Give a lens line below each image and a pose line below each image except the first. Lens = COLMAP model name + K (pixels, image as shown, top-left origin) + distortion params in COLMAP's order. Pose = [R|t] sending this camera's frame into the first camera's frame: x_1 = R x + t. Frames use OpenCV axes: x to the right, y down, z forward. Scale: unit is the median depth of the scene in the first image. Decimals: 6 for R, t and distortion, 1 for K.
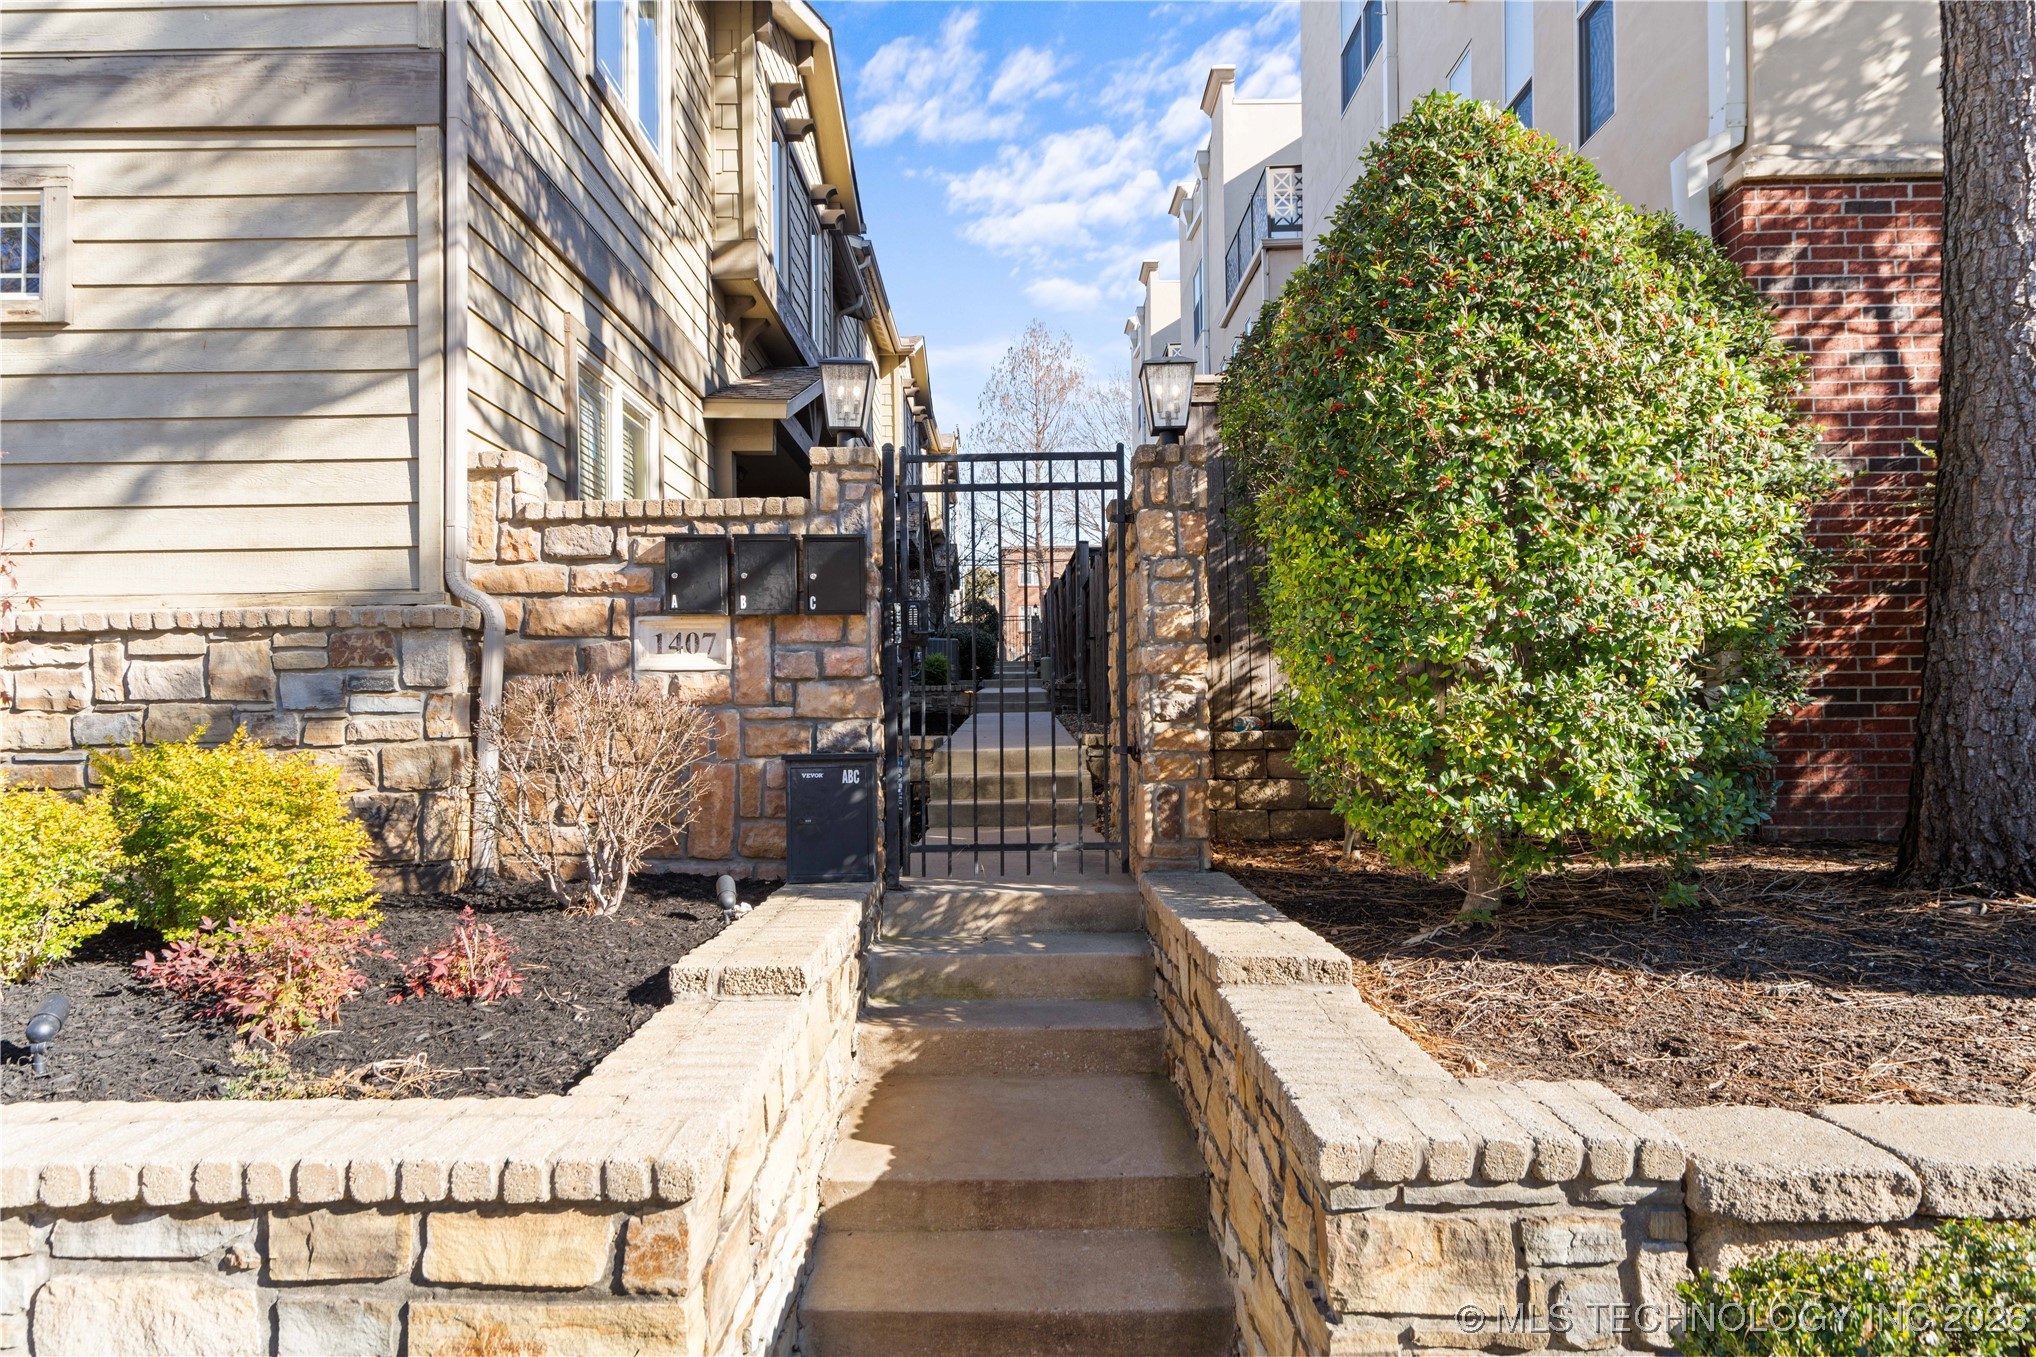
lens RADIAL K [[1224.8, 0, 1036.9], [0, 1224.8, 694.0], [0, 0, 1]] dist [-0.003686, -0.007030]
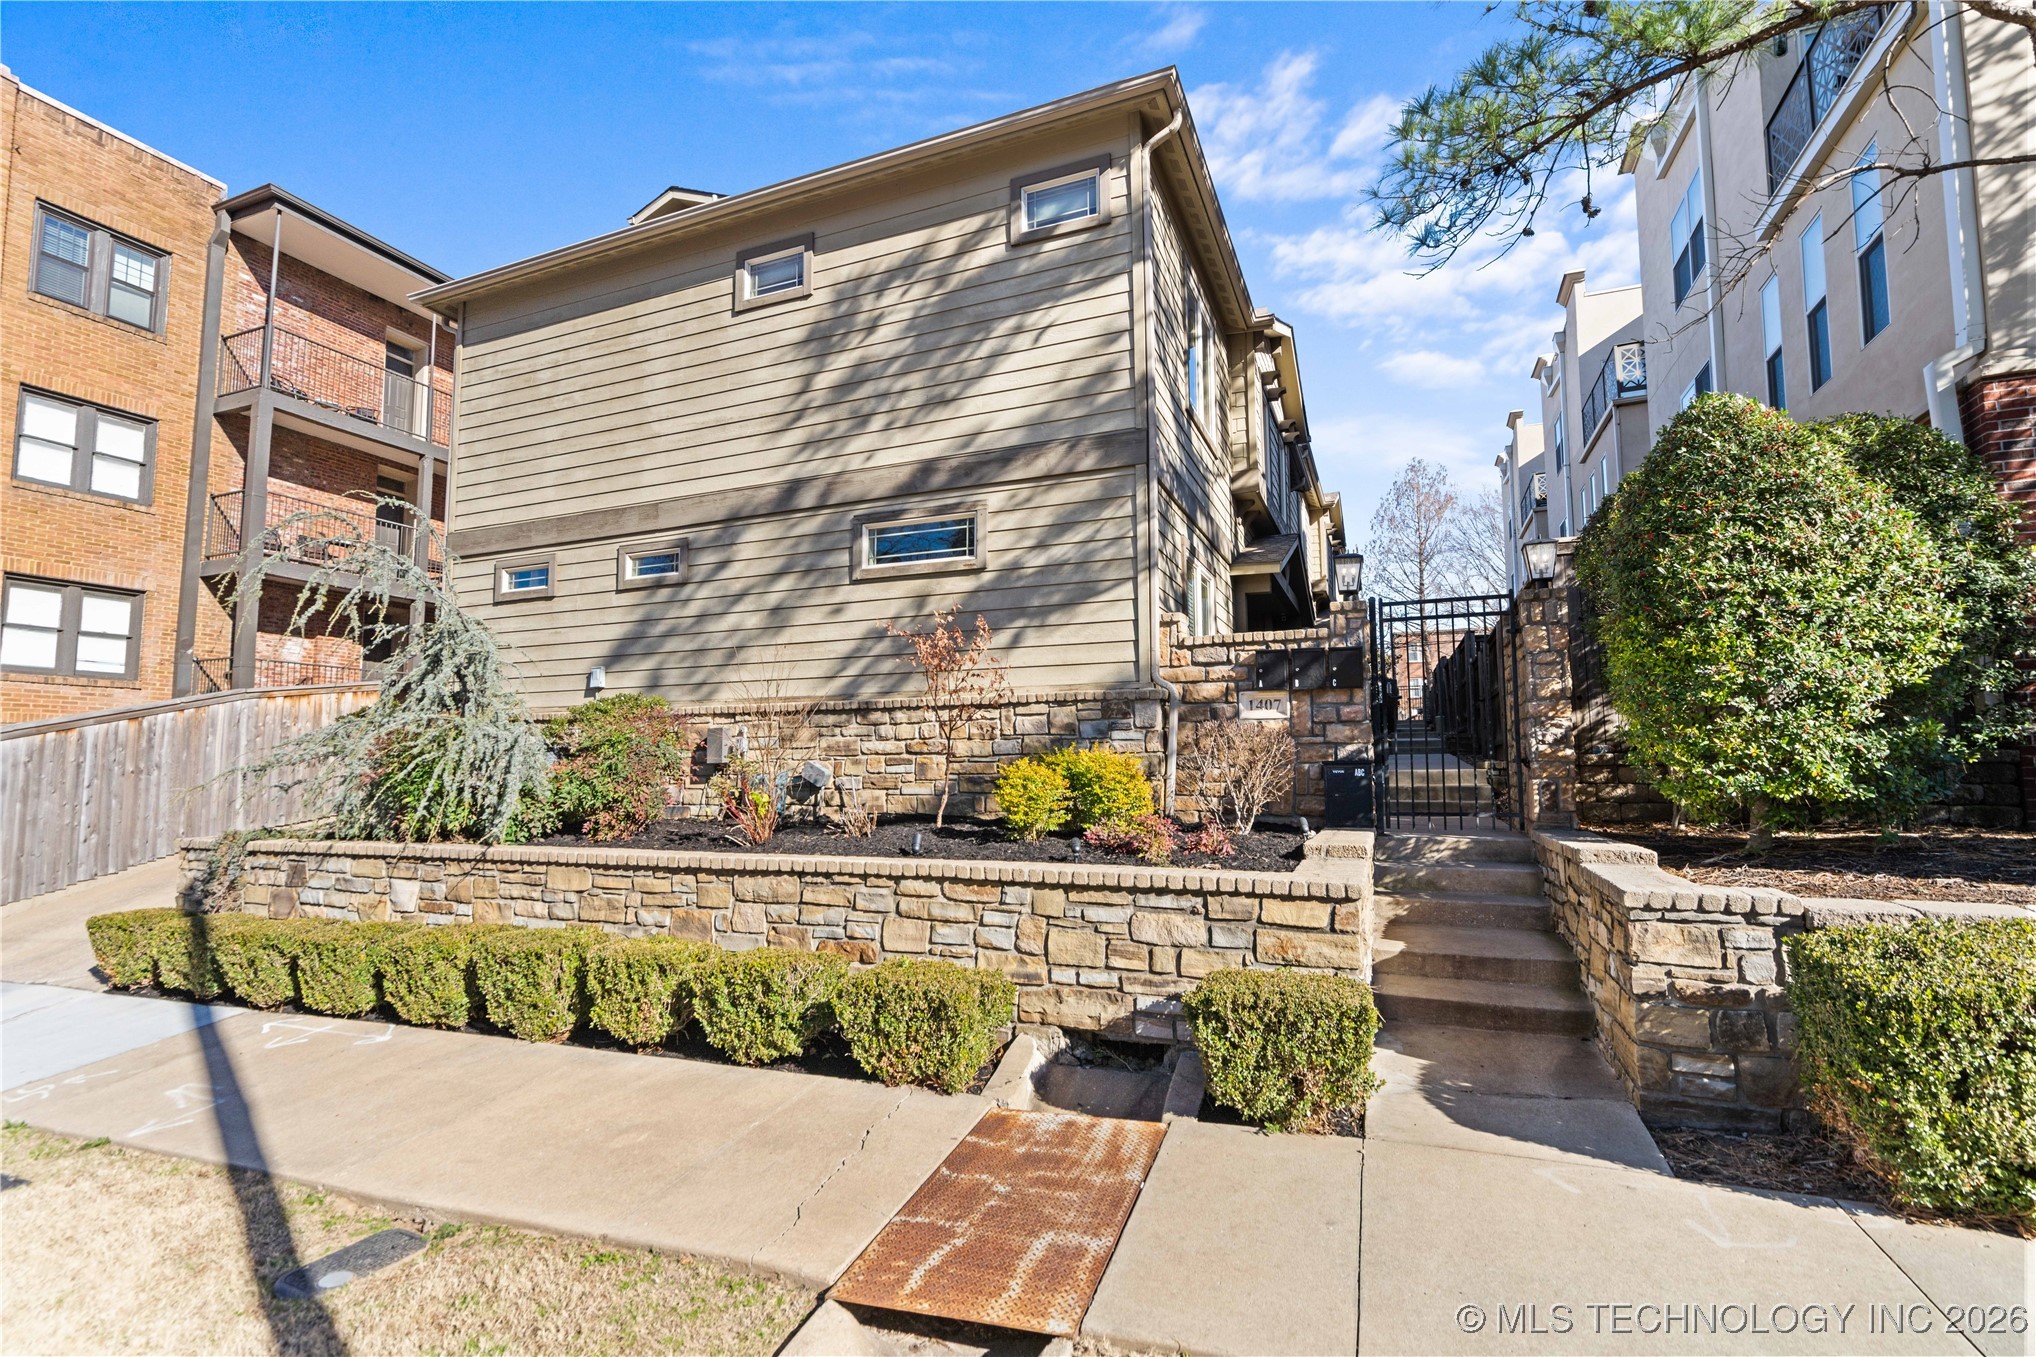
lens RADIAL K [[927.3, 0, 1019.8], [0, 927.3, 686.3], [0, 0, 1]] dist [0.000196, 0.001171]
pose [[0.918846, -0.024764, -0.393839, -0.064187], [-0.001994, 0.997725, -0.067388, 0.031341], [0.394612, 0.062704, 0.916706, -0.543329]]
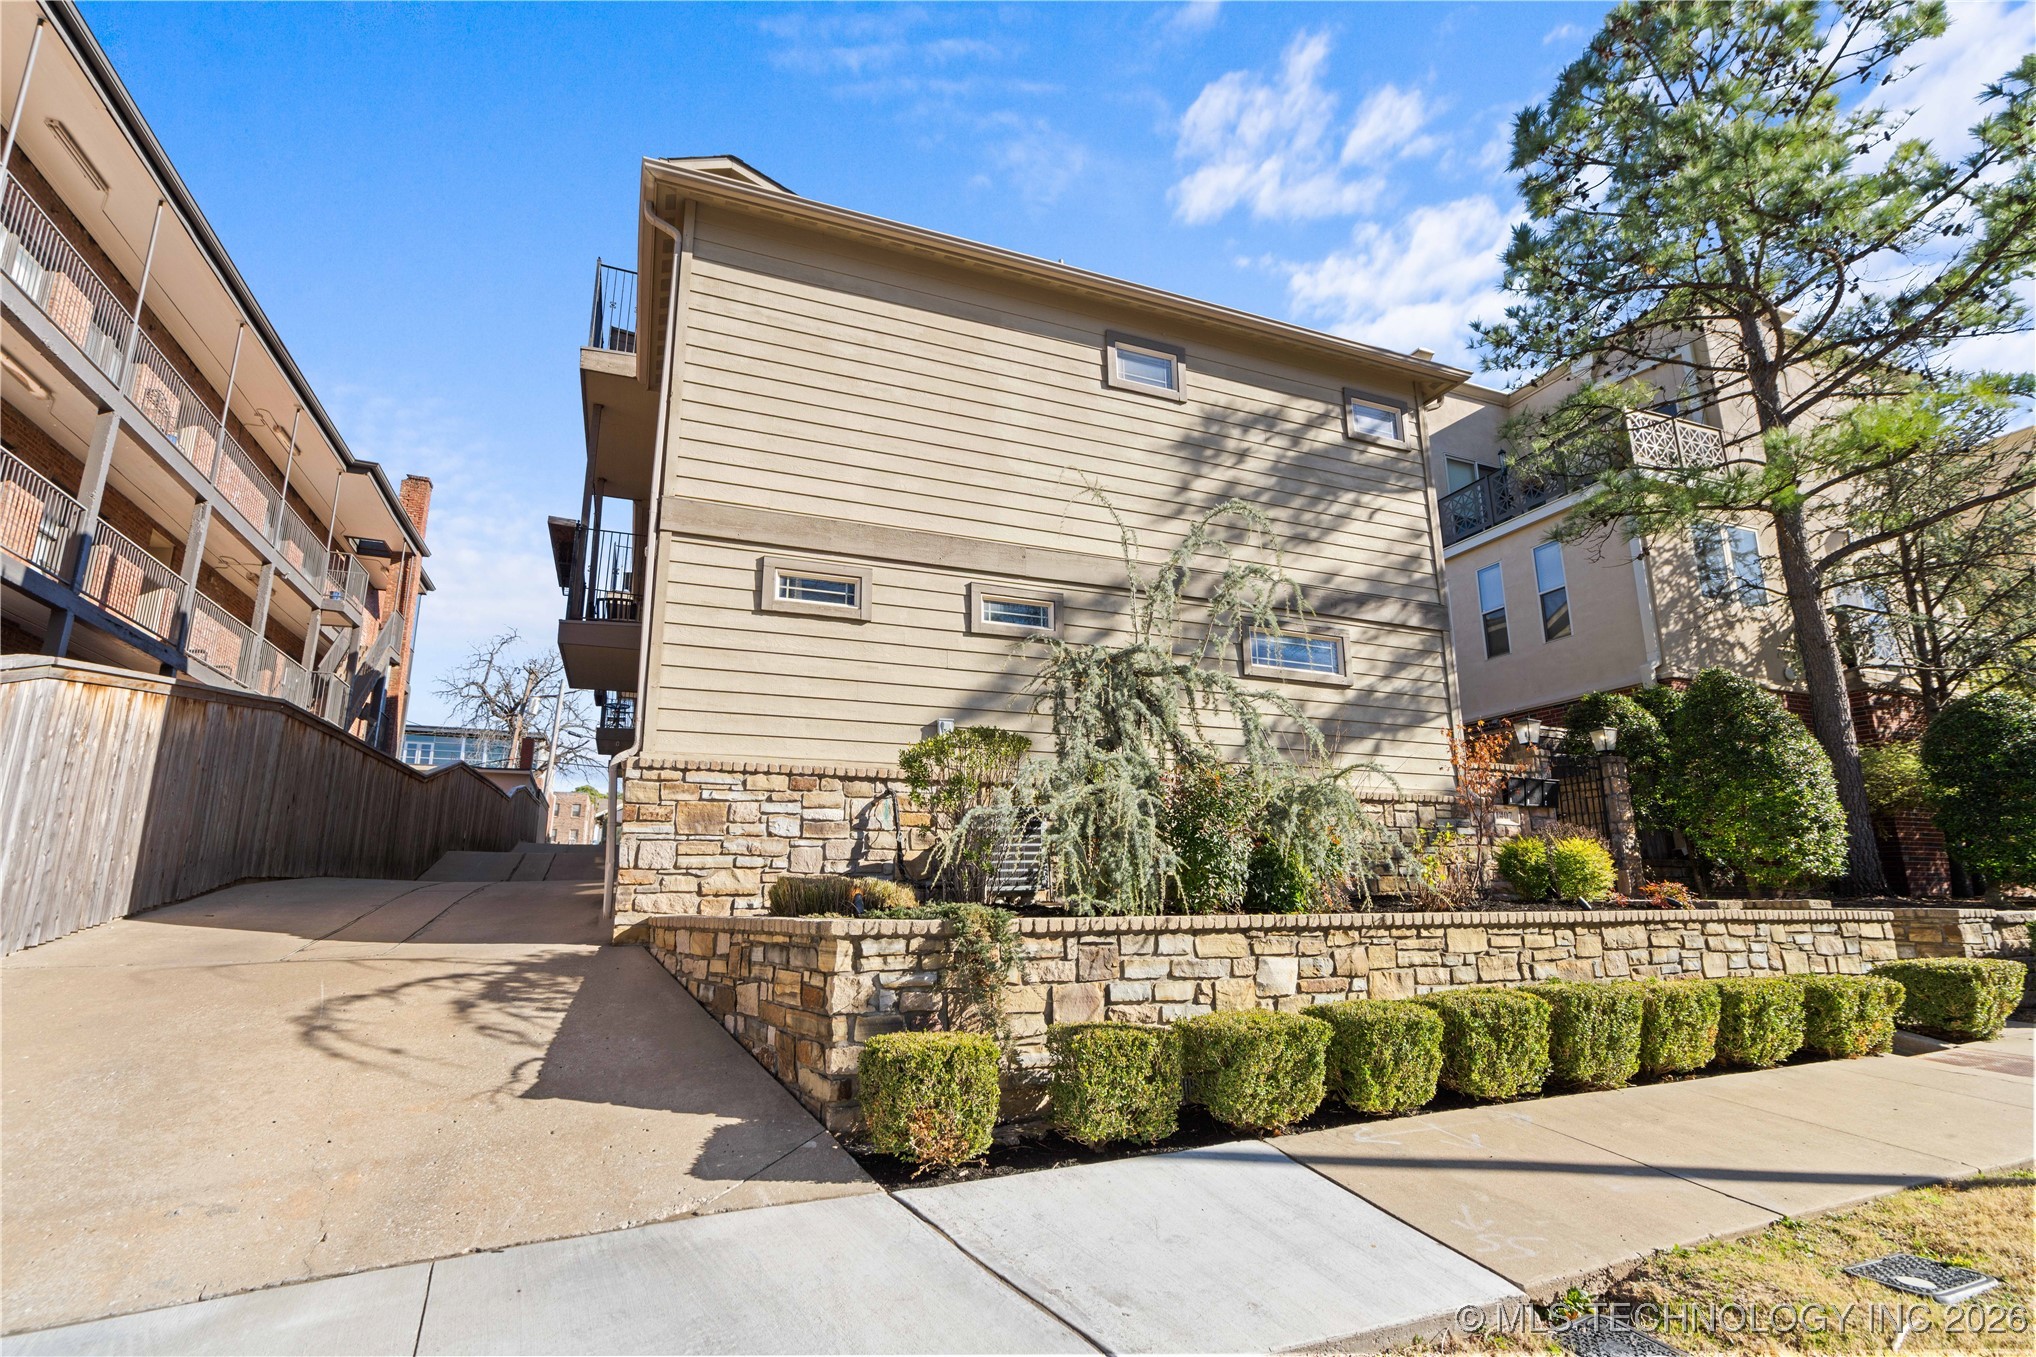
lens RADIAL K [[927.3, 0, 982.9], [0, 927.3, 692.4], [0, 0, 1]] dist [0.000196, 0.001171]
pose [[0.937933, 0.089123, 0.335170, -2.252436], [-0.018038, 0.977646, -0.209484, 0.157371], [-0.346348, 0.190436, 0.918573, -0.612609]]
